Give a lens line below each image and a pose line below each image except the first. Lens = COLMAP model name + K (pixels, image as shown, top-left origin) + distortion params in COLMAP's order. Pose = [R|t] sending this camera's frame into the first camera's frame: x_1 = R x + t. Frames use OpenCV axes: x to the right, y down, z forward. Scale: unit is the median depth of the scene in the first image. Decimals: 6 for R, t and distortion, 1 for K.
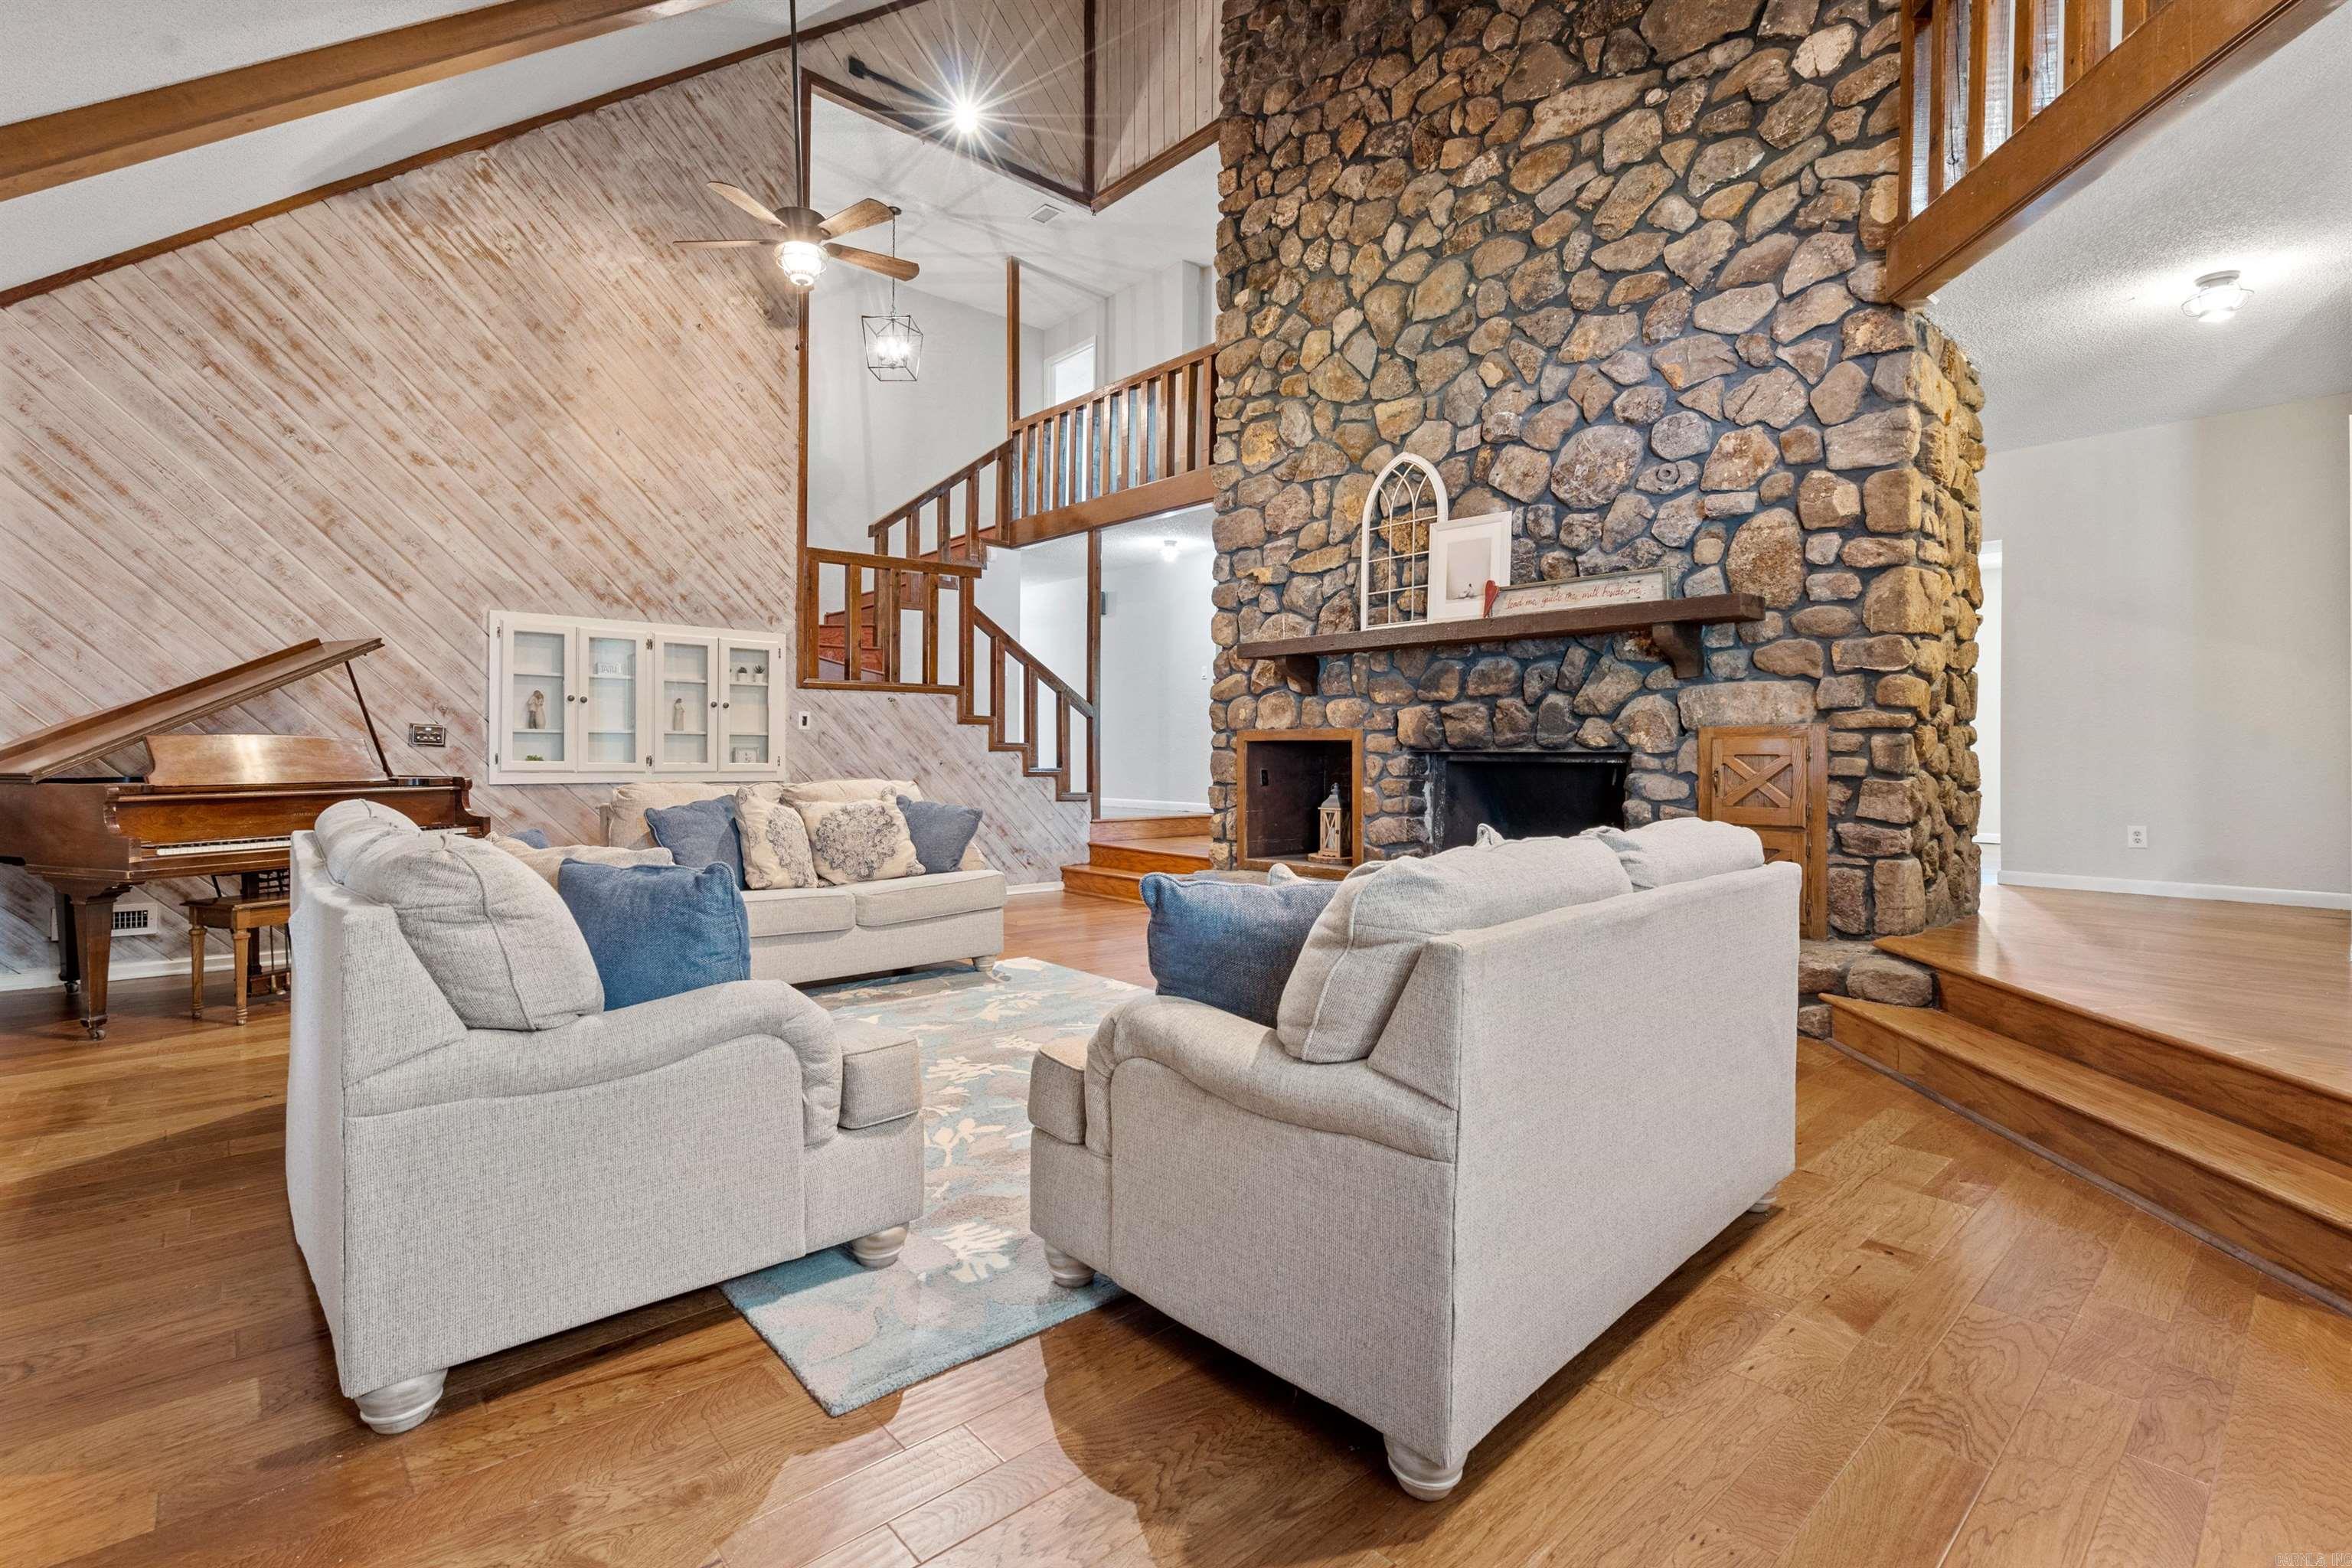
lens RADIAL K [[1078.3, 0, 1177.2], [0, 1078.3, 768.0], [0, 0, 1]] dist [-0.011576, 0.002819]
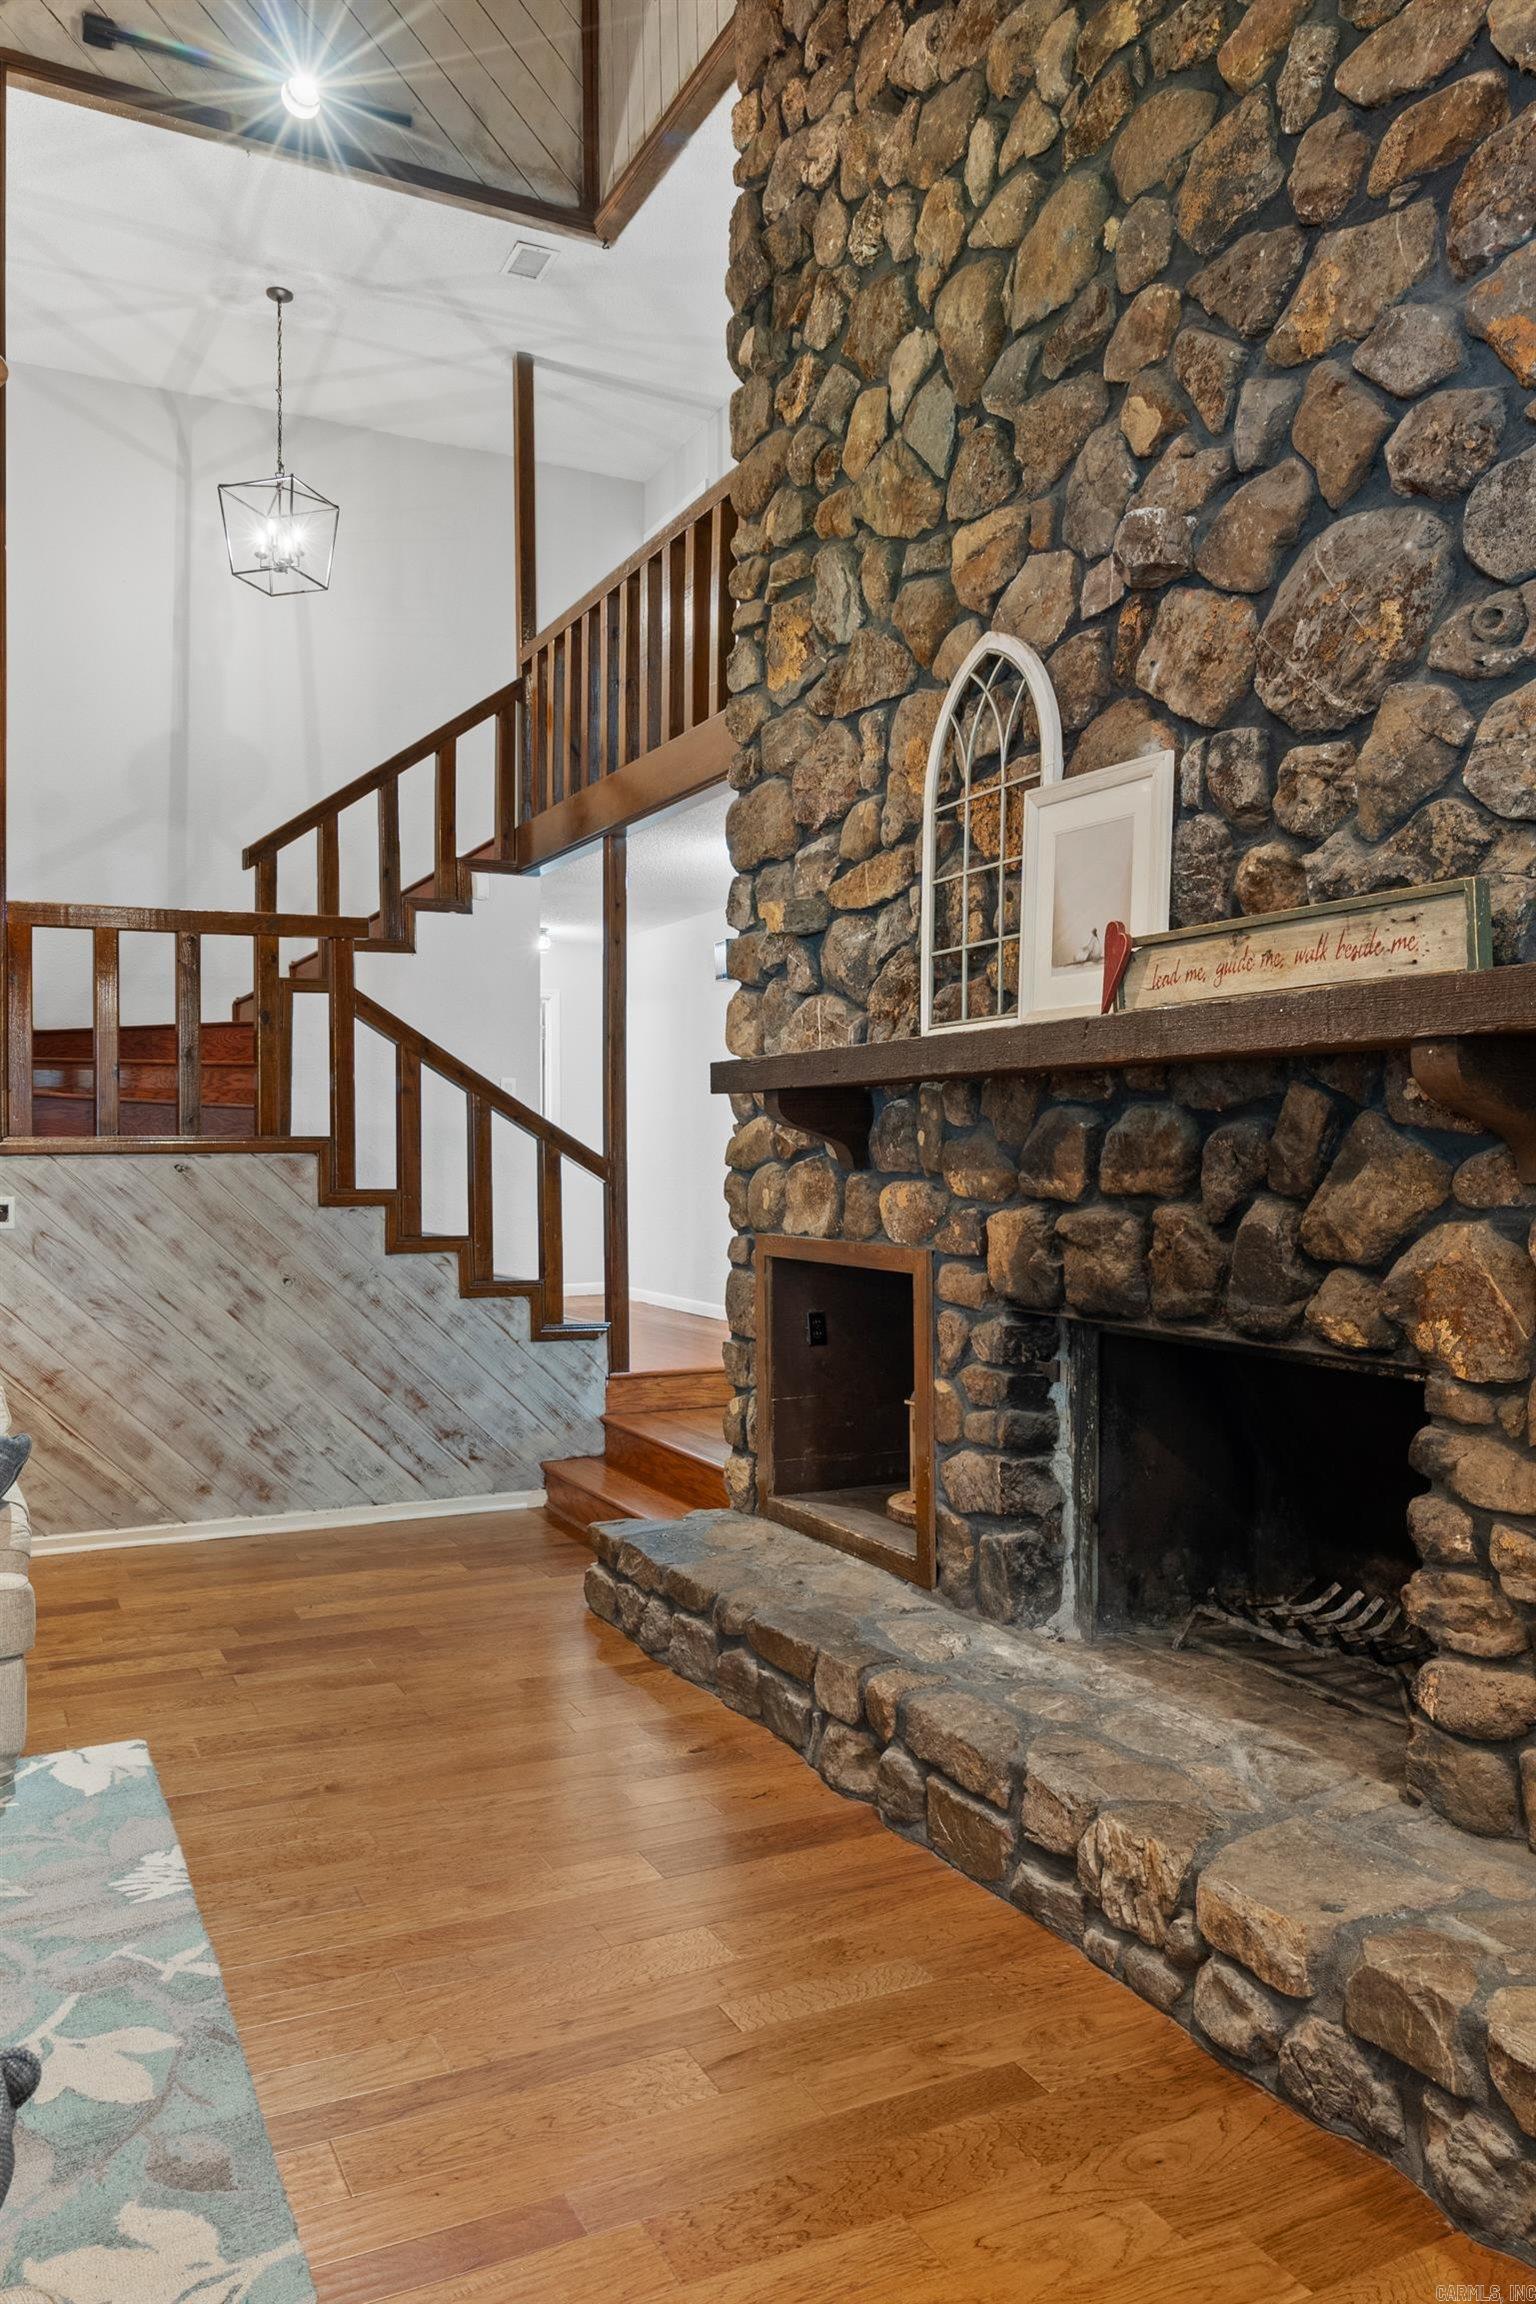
lens RADIAL K [[1634.1, 0, 768.2], [0, 1634.1, 1163.1], [0, 0, 1]] dist [0.001489, -0.001920]
pose [[0.963347, -0.006007, -0.268191, 0.288963], [0.004648, 0.999973, -0.005700, -0.069131], [0.268218, 0.004244, 0.963349, 0.316945]]
